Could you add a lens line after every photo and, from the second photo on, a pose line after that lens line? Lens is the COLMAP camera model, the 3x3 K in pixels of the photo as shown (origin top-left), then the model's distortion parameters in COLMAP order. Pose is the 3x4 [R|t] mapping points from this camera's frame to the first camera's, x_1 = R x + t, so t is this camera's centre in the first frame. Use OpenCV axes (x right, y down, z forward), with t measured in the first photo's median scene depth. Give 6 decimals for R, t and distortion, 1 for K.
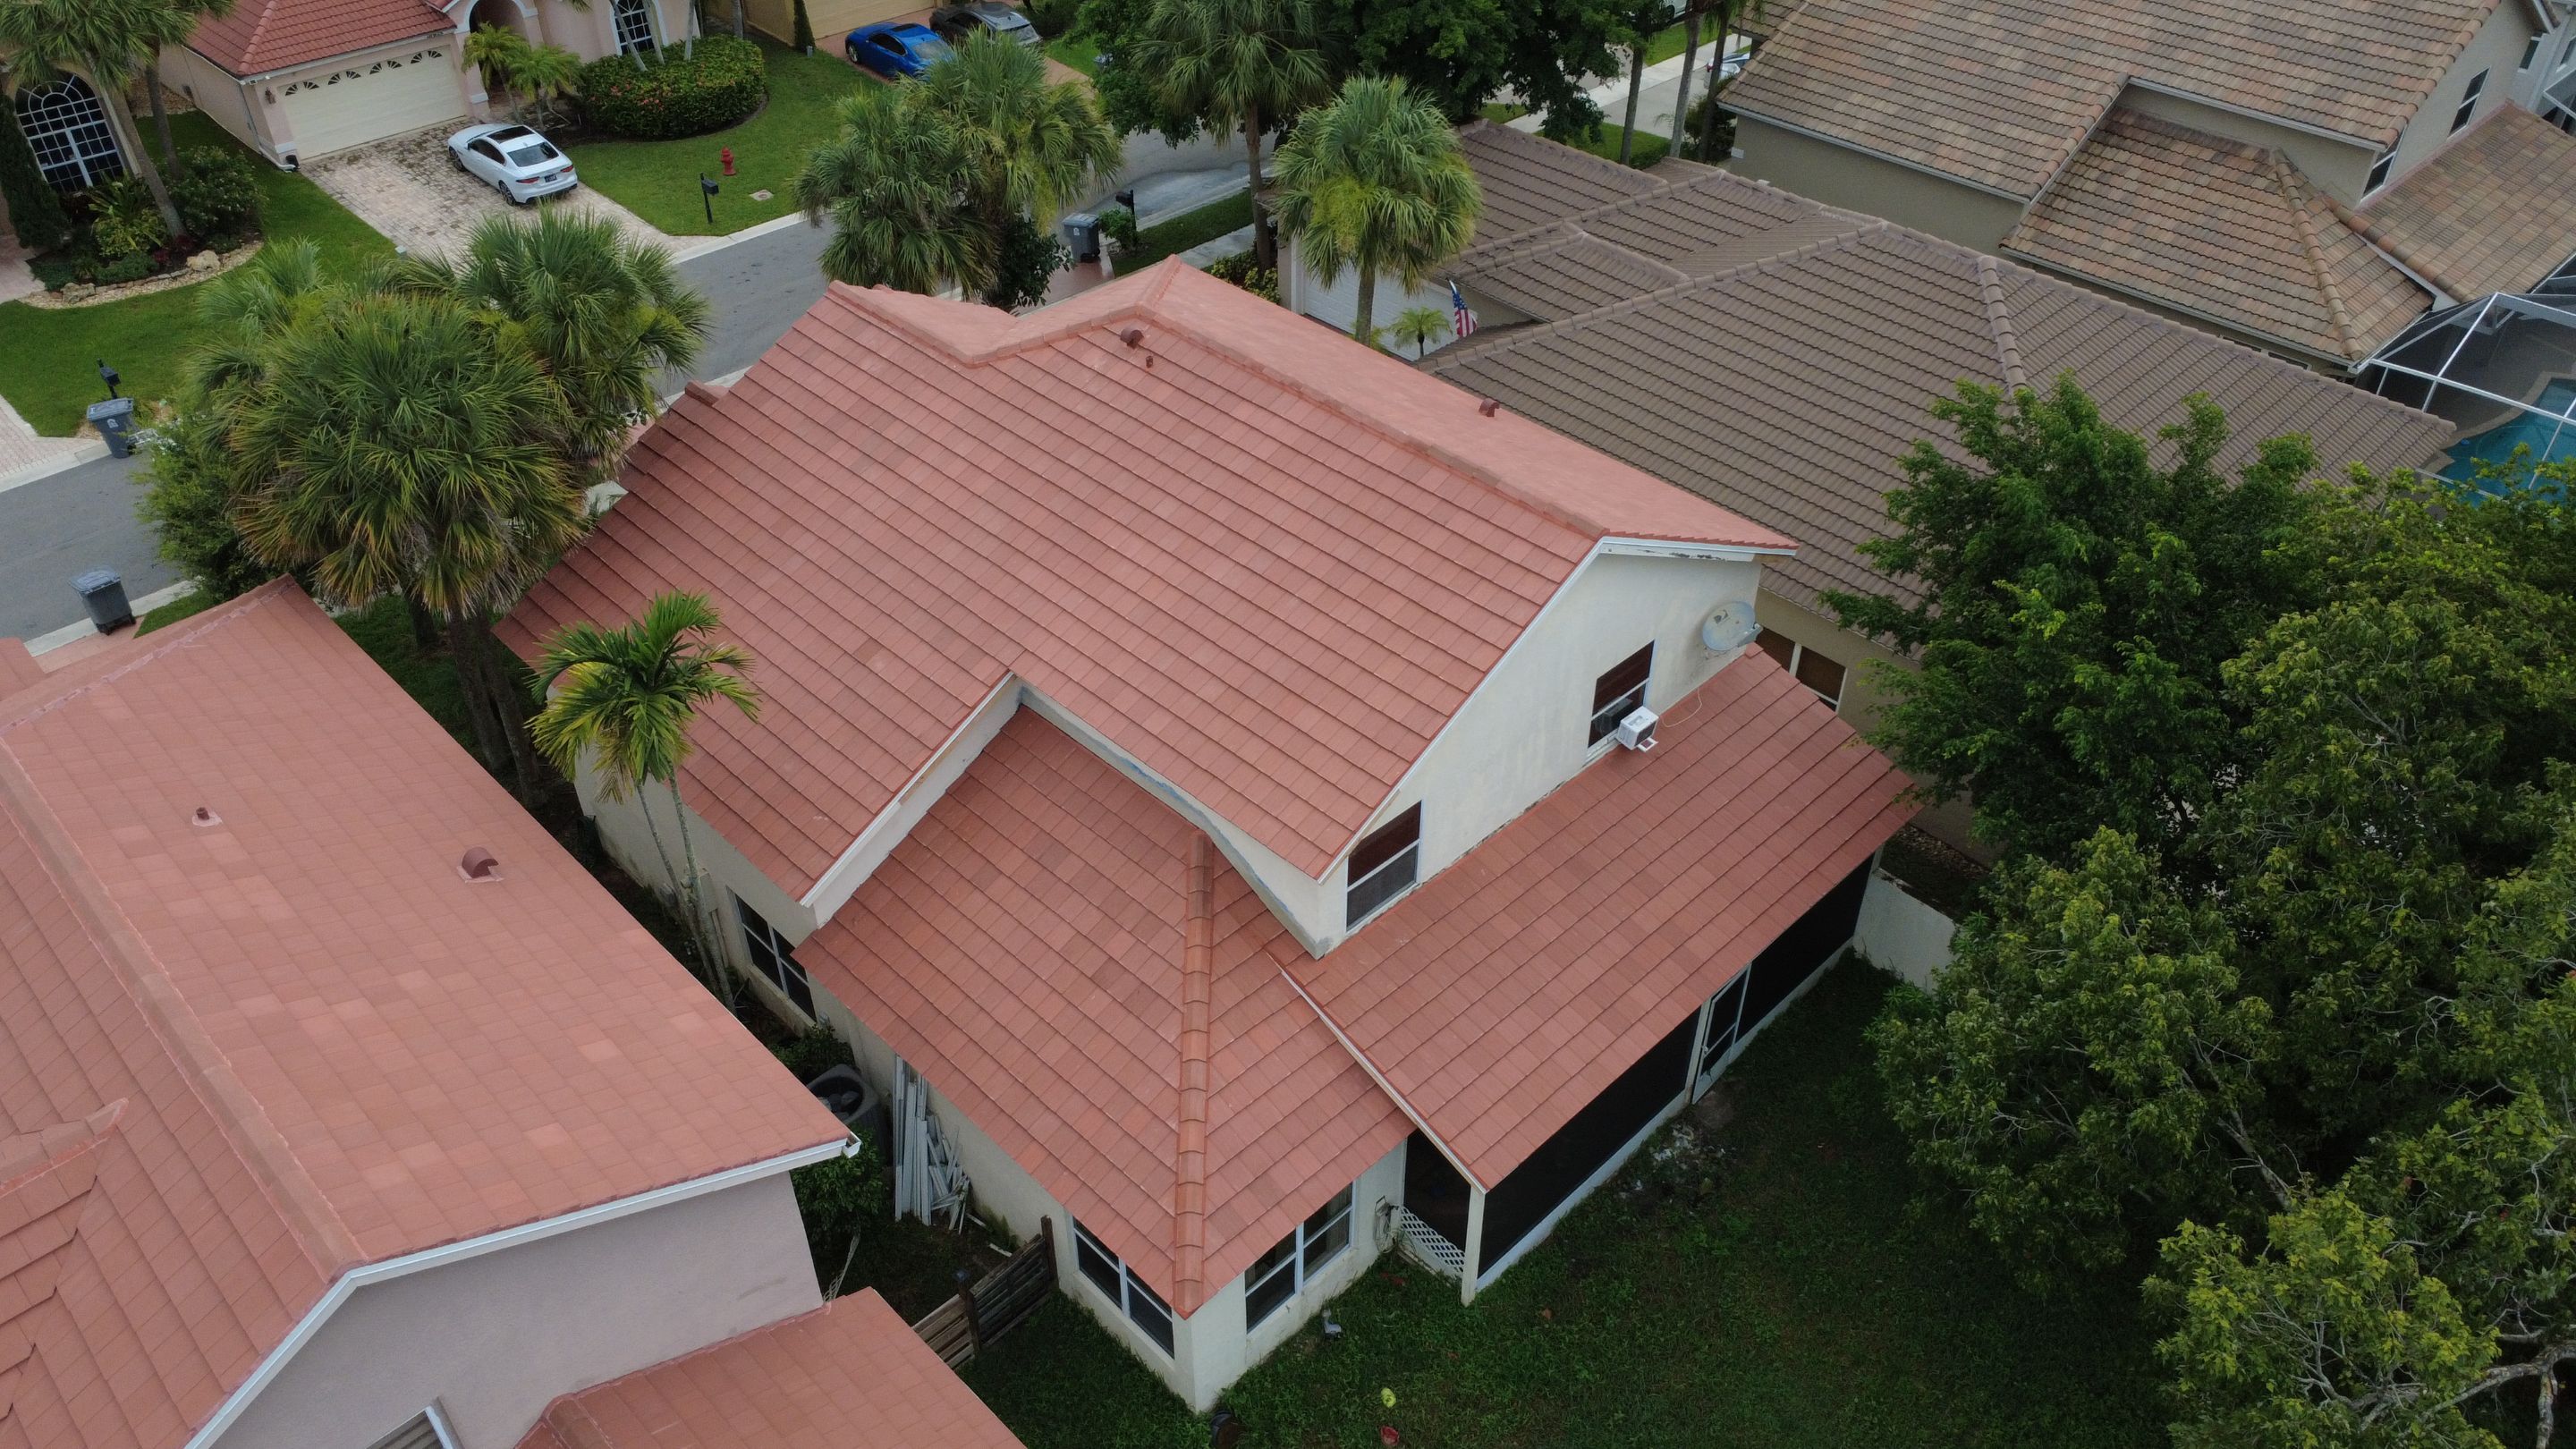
lens RADIAL K [[1868.9, 0, 1292.2], [0, 1868.9, 722.8], [0, 0, 1]] dist [-0.000315, 0.001357]
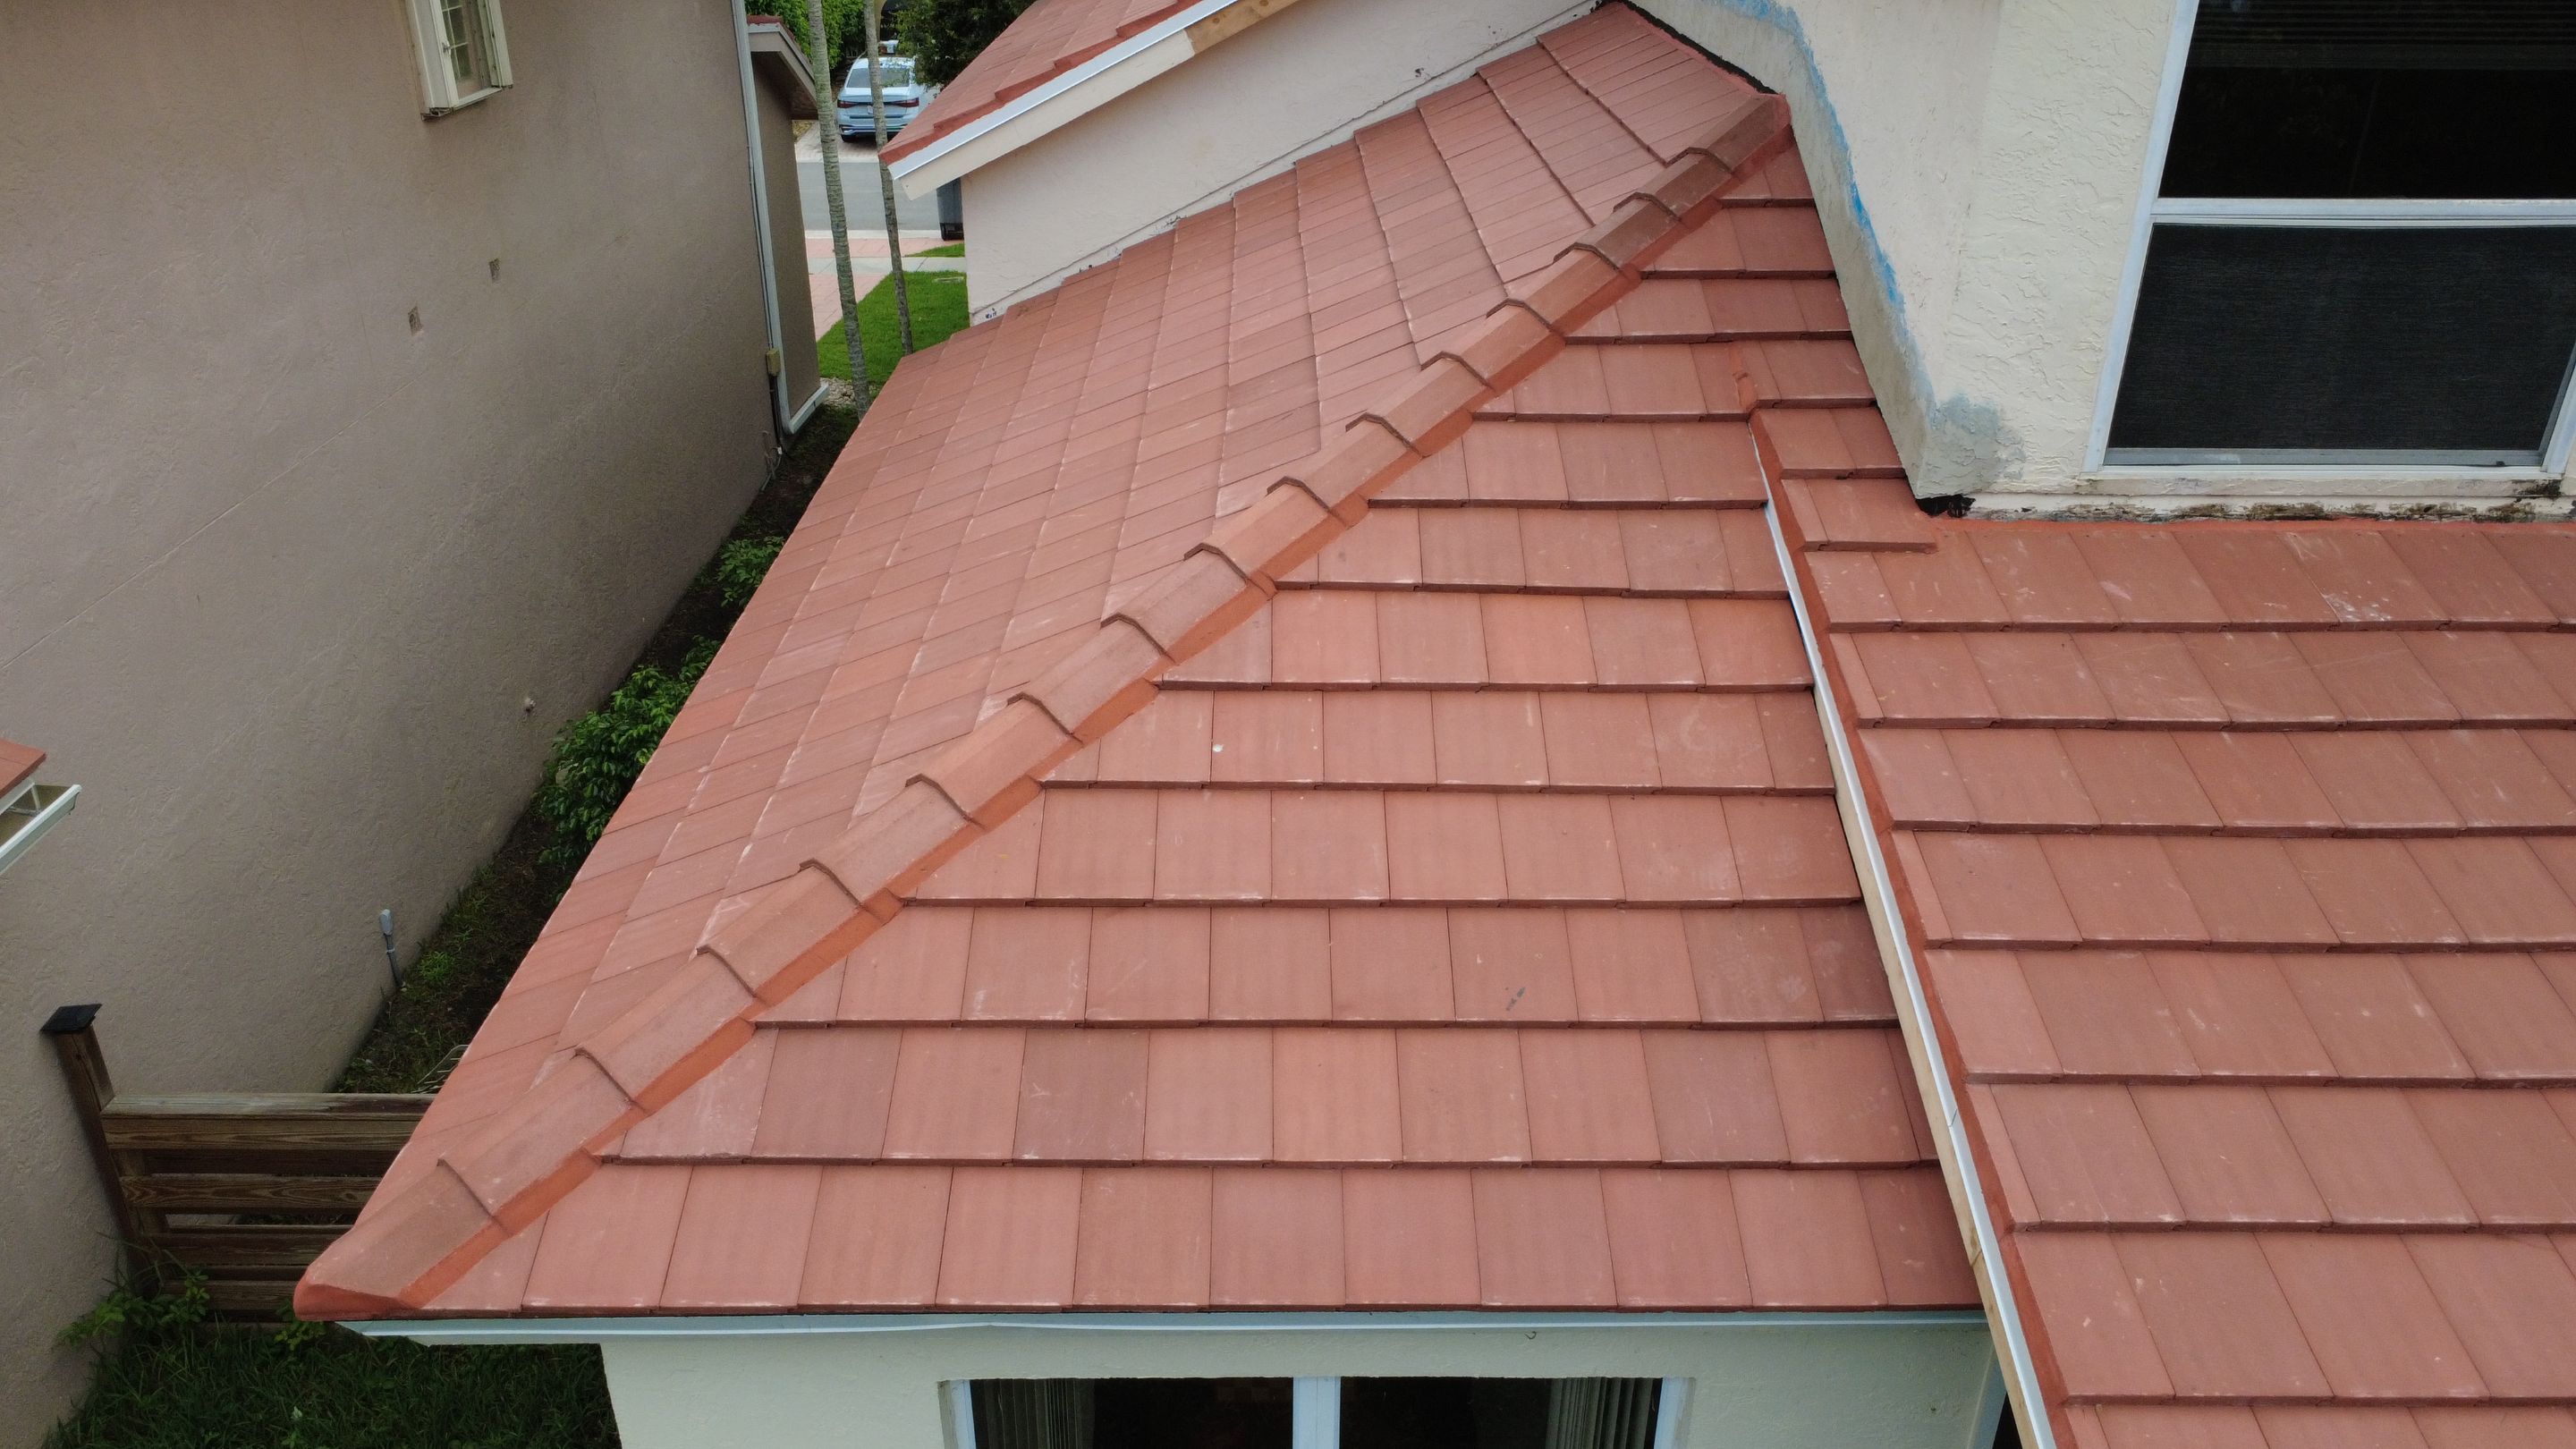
lens RADIAL K [[1868.9, 0, 1292.2], [0, 1868.9, 722.8], [0, 0, 1]] dist [-0.000315, 0.001357]
pose [[0.720750, 0.311935, -0.619045, 0.098991], [-0.437702, 0.897281, -0.057476, 0.178027], [0.537529, 0.312383, 0.783250, 0.691166]]
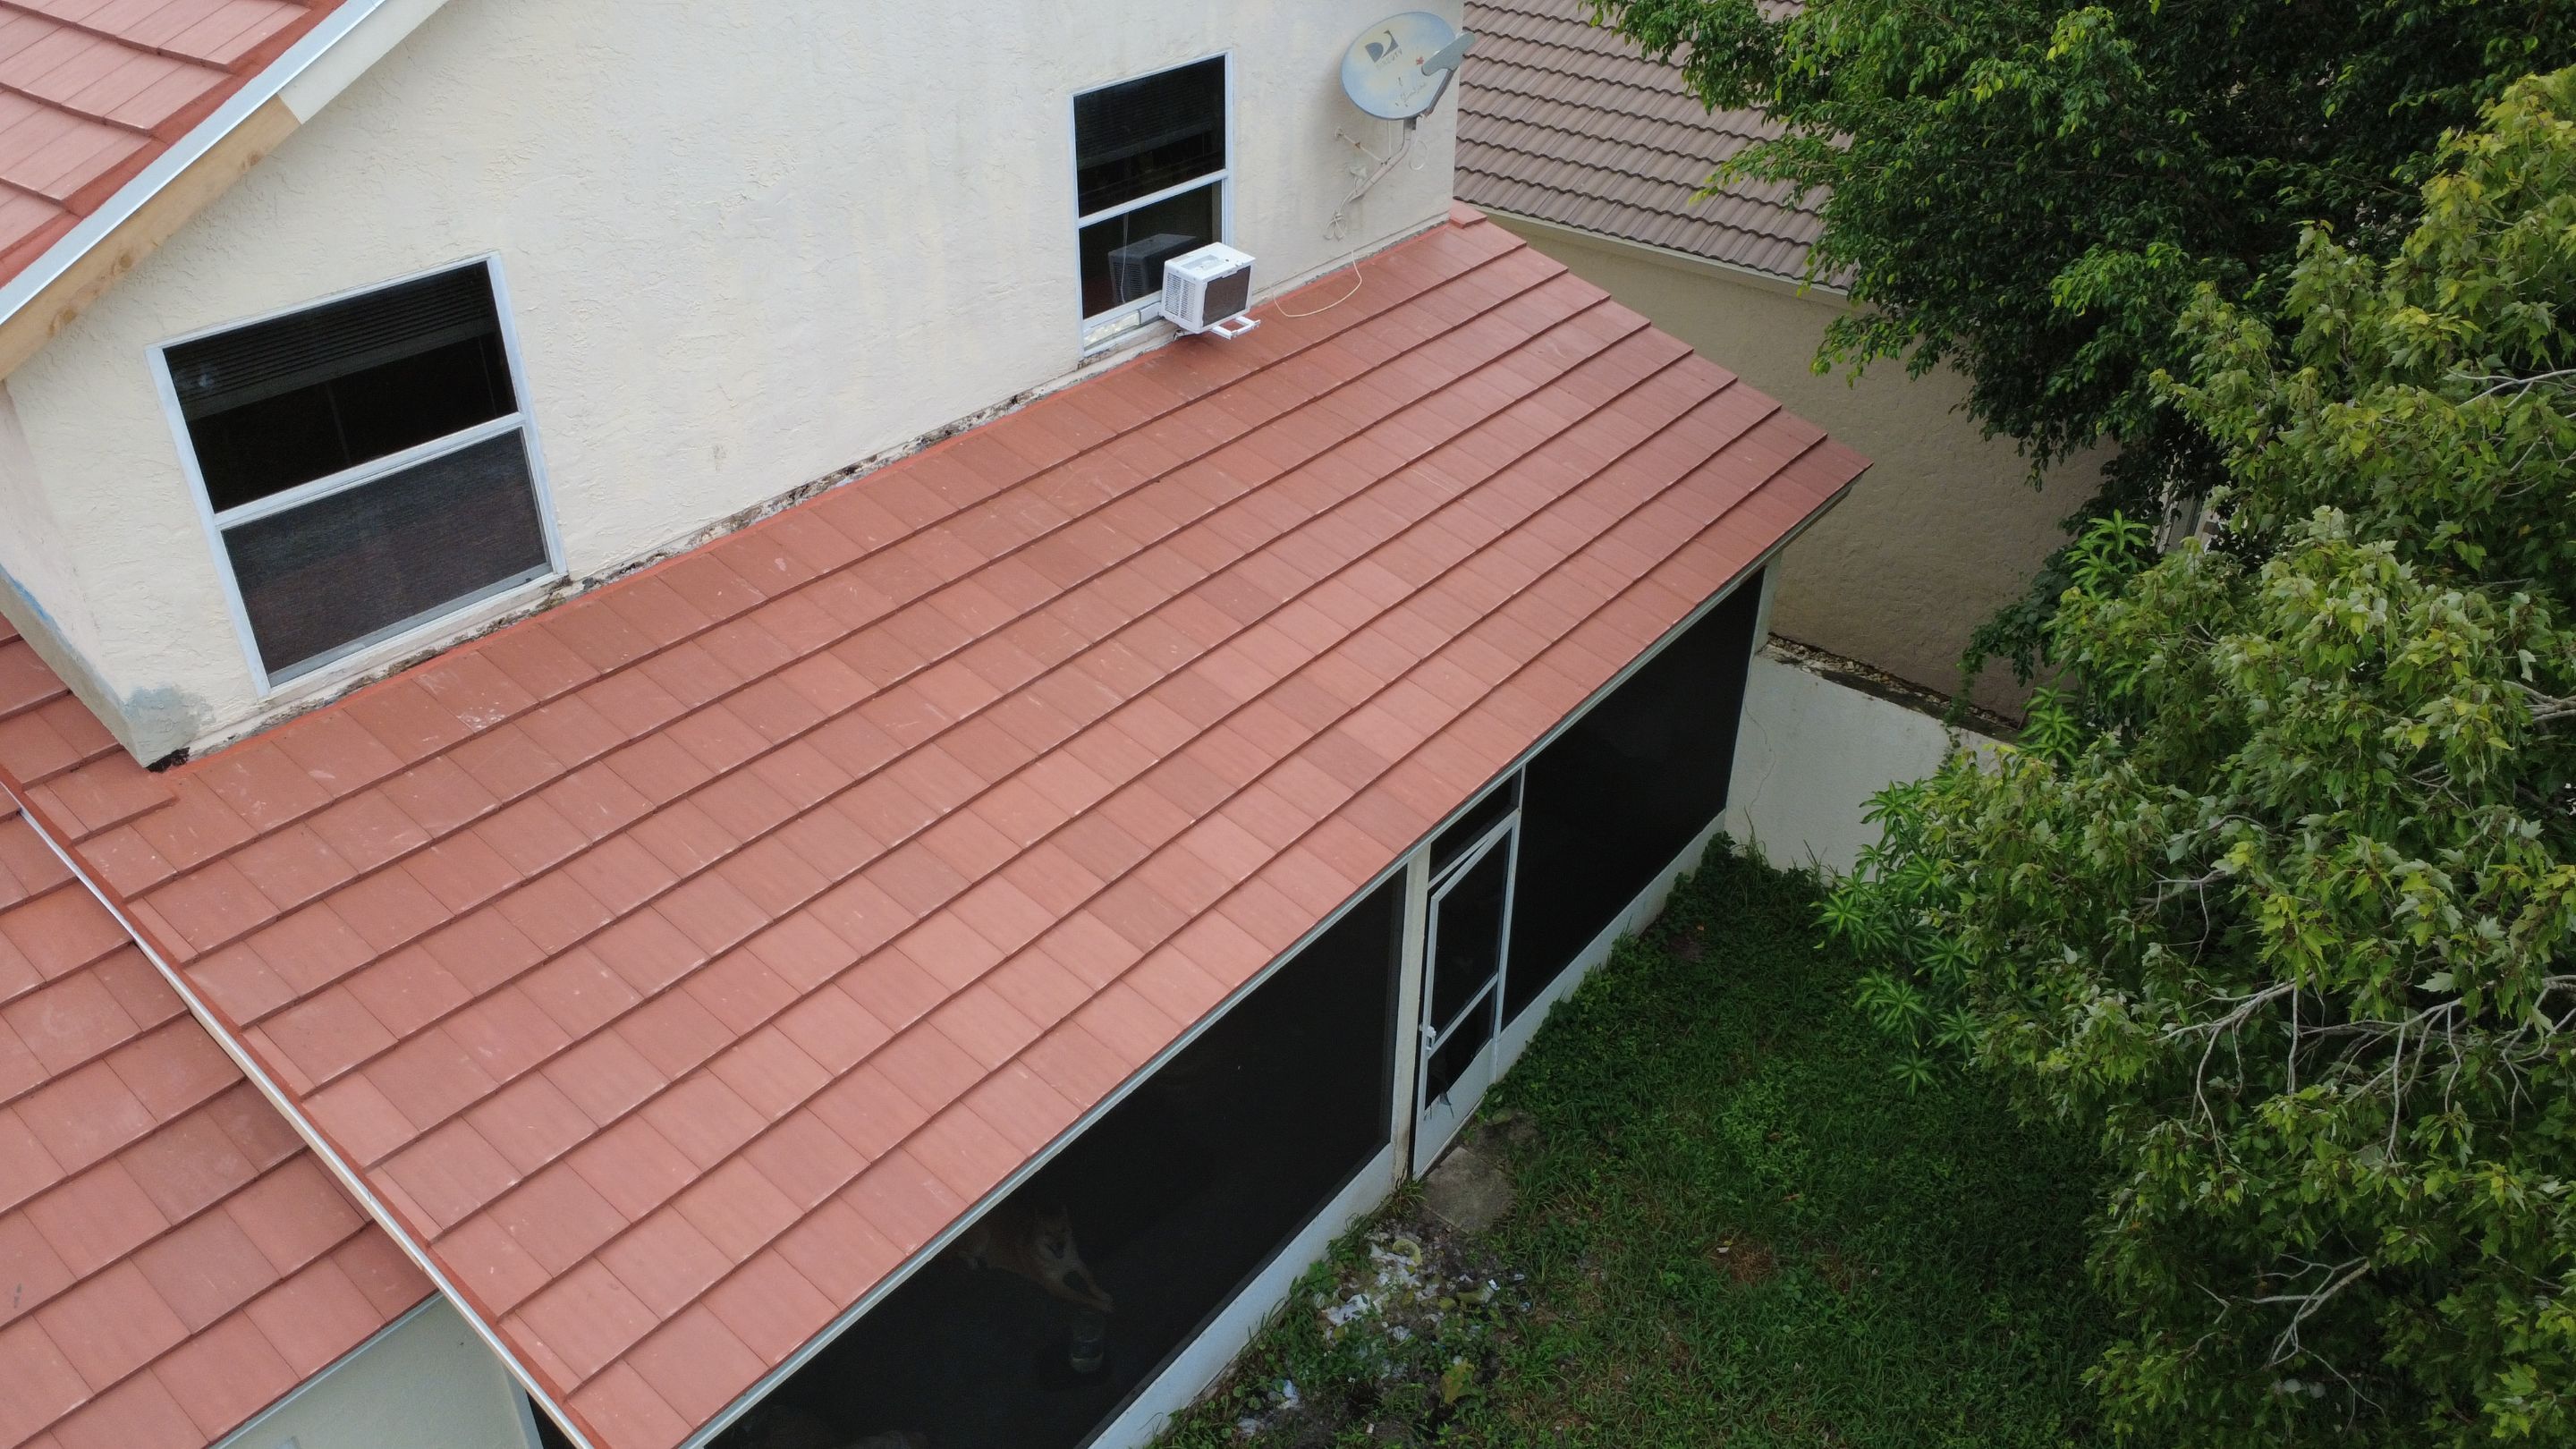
lens RADIAL K [[1868.9, 0, 1292.2], [0, 1868.9, 722.8], [0, 0, 1]] dist [-0.000315, 0.001357]
pose [[0.989568, -0.063990, 0.129075, 0.143310], [0.077848, 0.991384, -0.105341, 0.148200], [-0.121222, 0.114290, 0.986024, 0.594318]]
